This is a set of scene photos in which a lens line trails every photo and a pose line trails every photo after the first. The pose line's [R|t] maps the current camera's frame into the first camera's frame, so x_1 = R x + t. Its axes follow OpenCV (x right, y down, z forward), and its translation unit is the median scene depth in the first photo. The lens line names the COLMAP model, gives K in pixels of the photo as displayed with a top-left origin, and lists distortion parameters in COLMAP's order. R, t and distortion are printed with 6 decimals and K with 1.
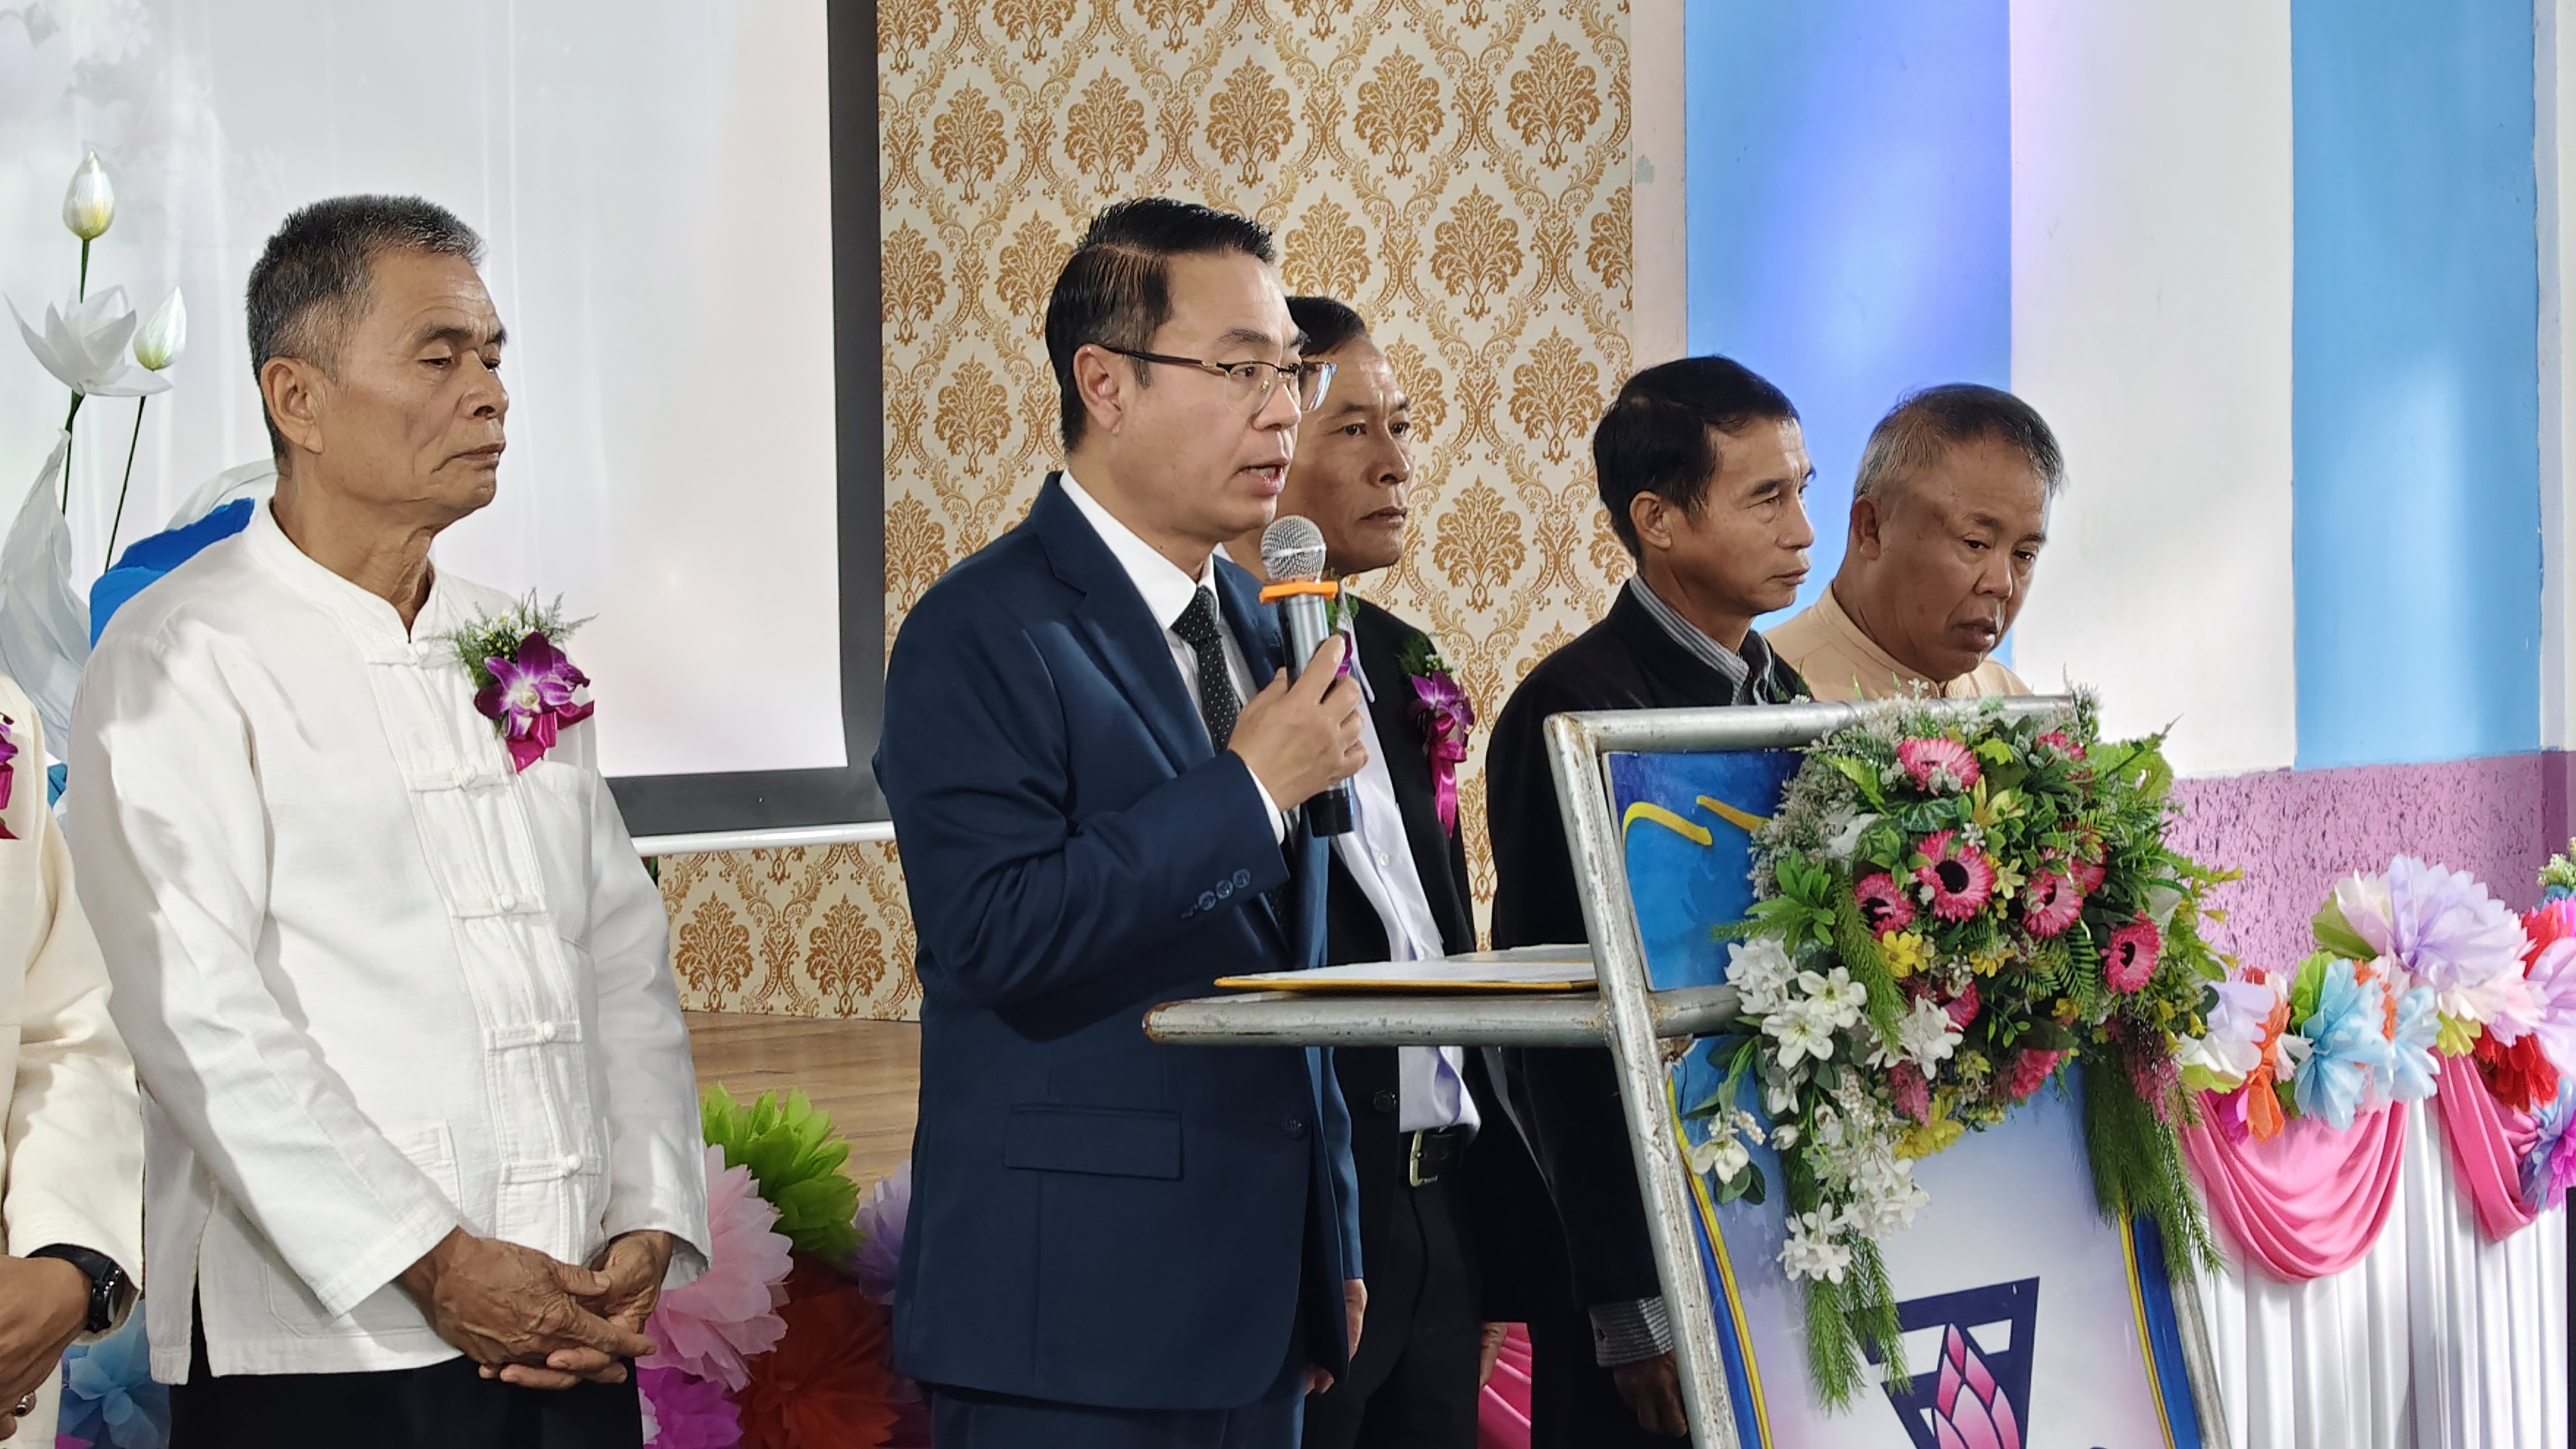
lens RADIAL K [[6470.5, 0, 1288.0], [0, 6470.5, 724.5], [0, 0, 1]] dist [-0.070744, -0.109765]
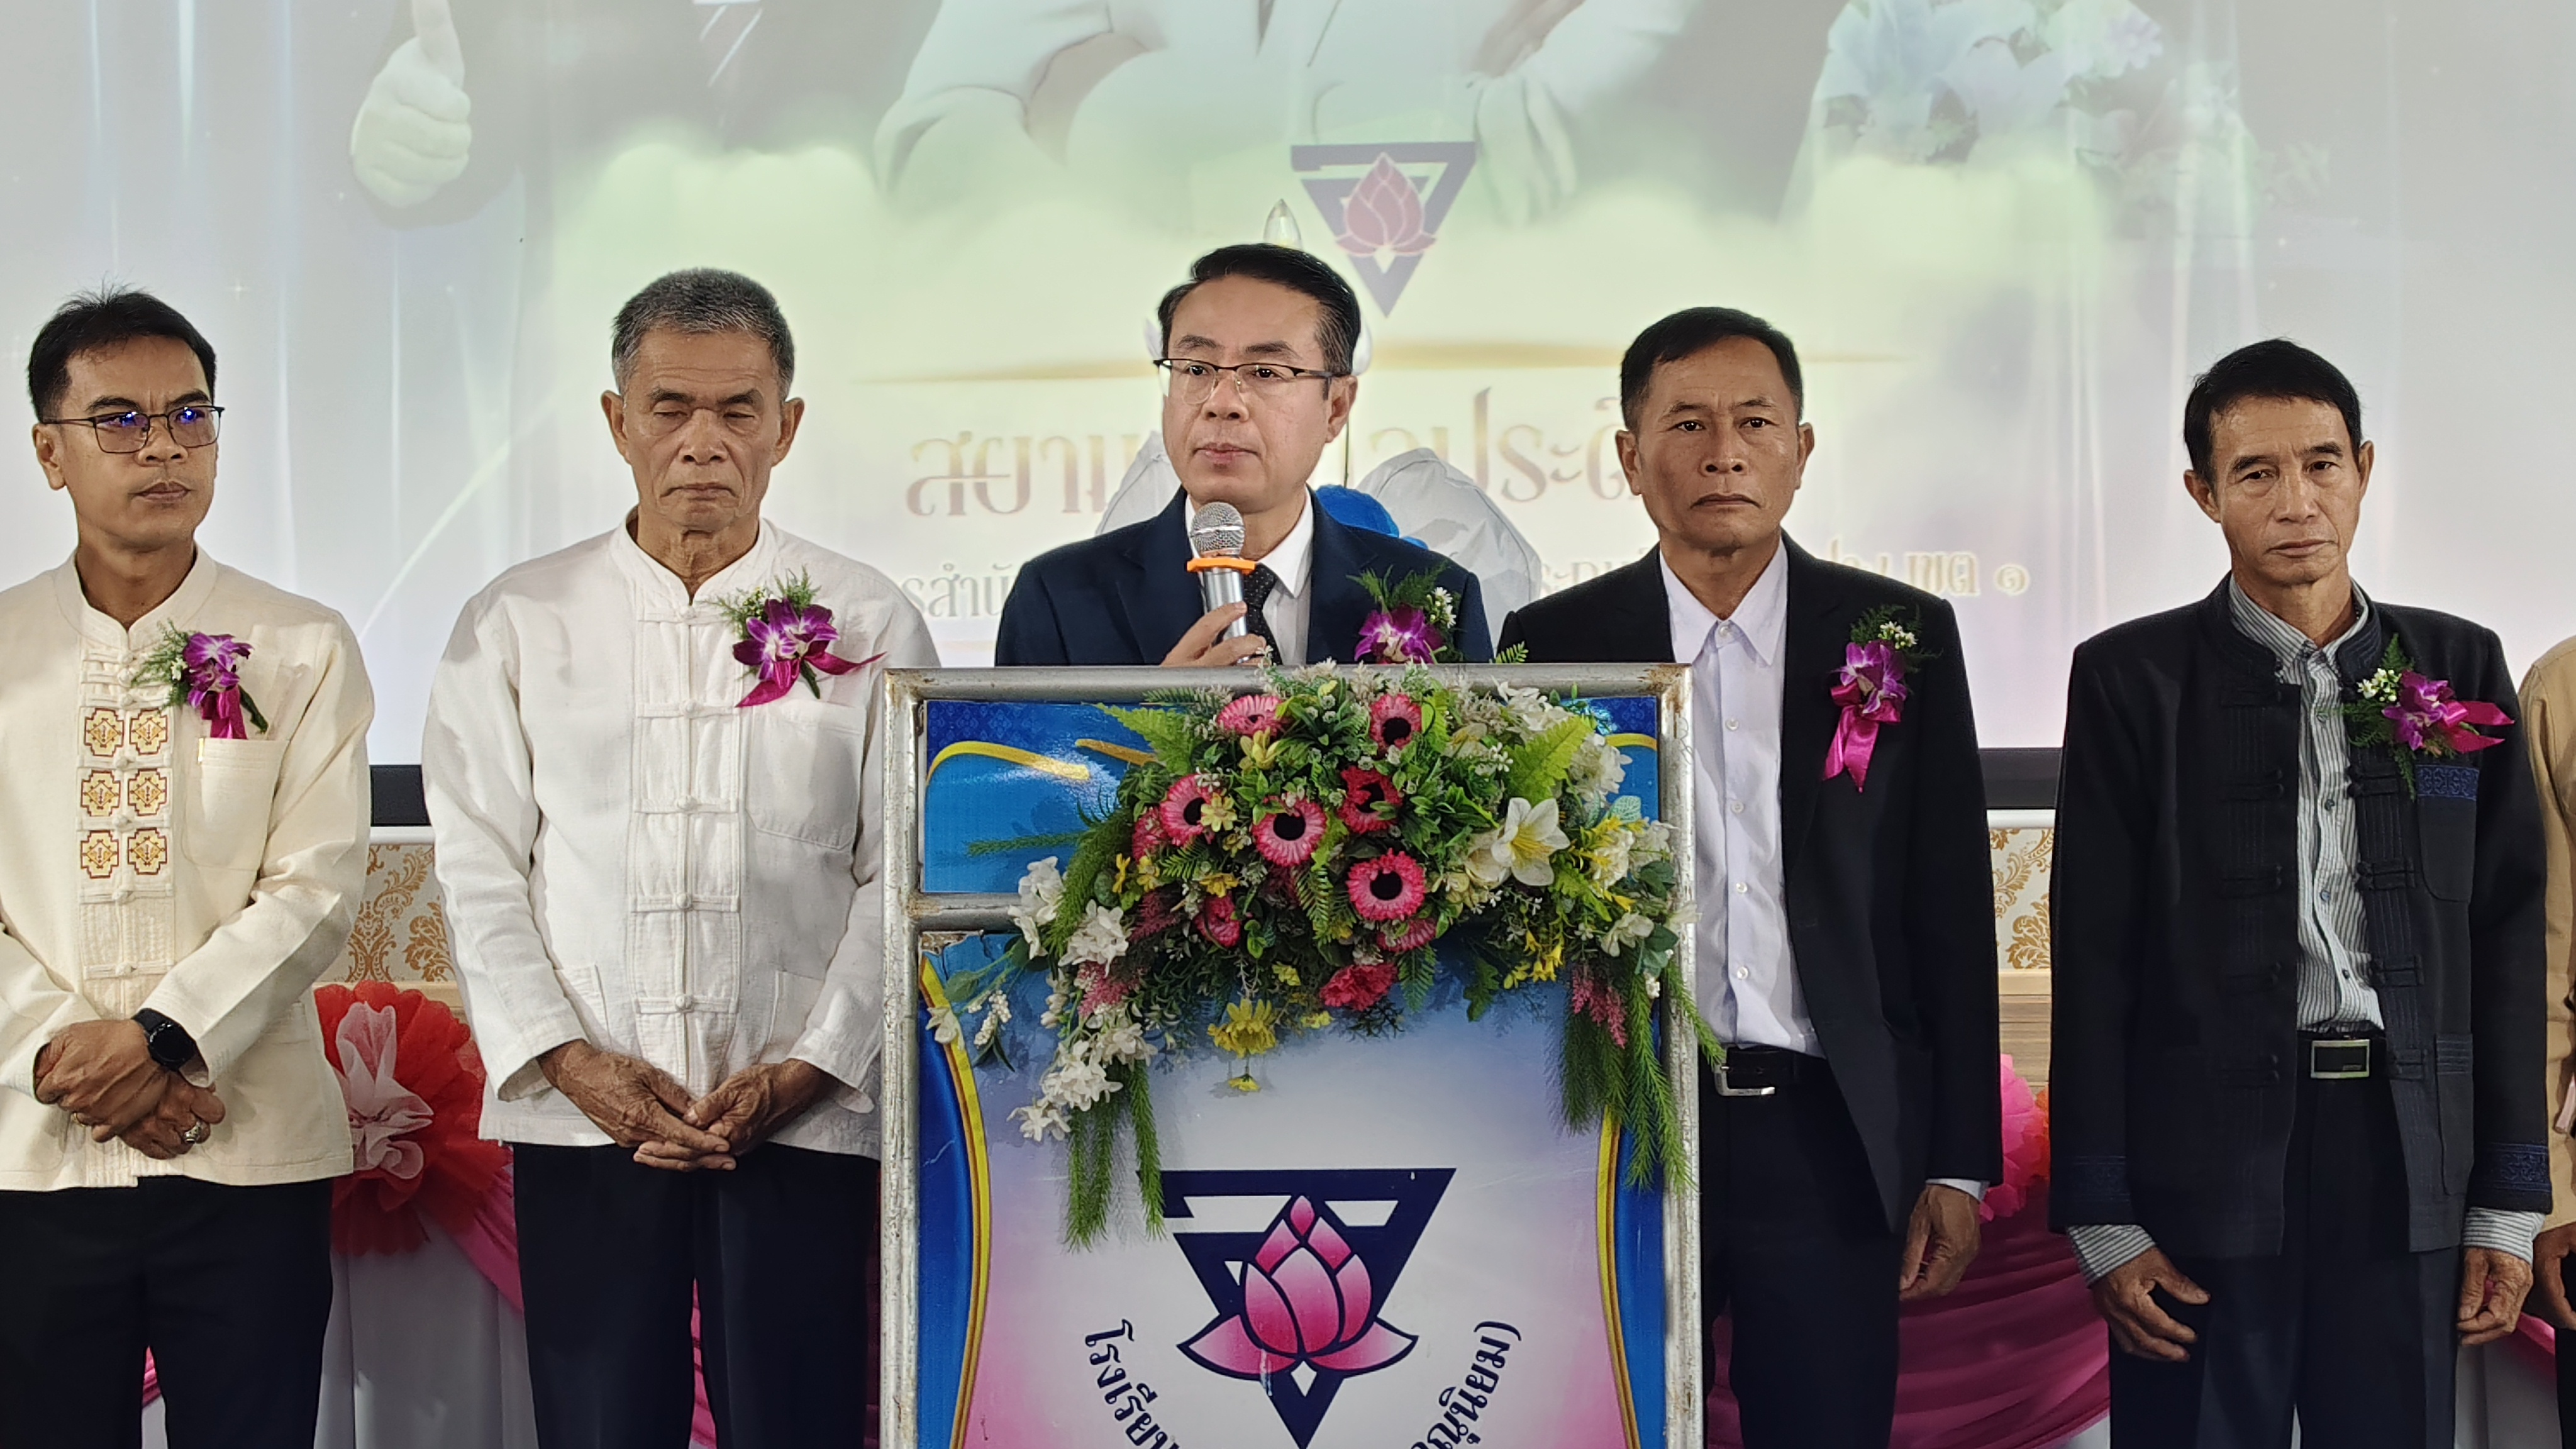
lens RADIAL K [[7619.1, 0, 1288.0], [0, 7619.1, 724.5], [0, 0, 1]] dist [0.053564, -0.251615]
pose [[0.600765, 0.021195, -0.799145, 1.176673], [-0.015574, 0.999769, 0.014808, -0.013363], [0.799274, 0.003550, 0.600956, 0.157733]]
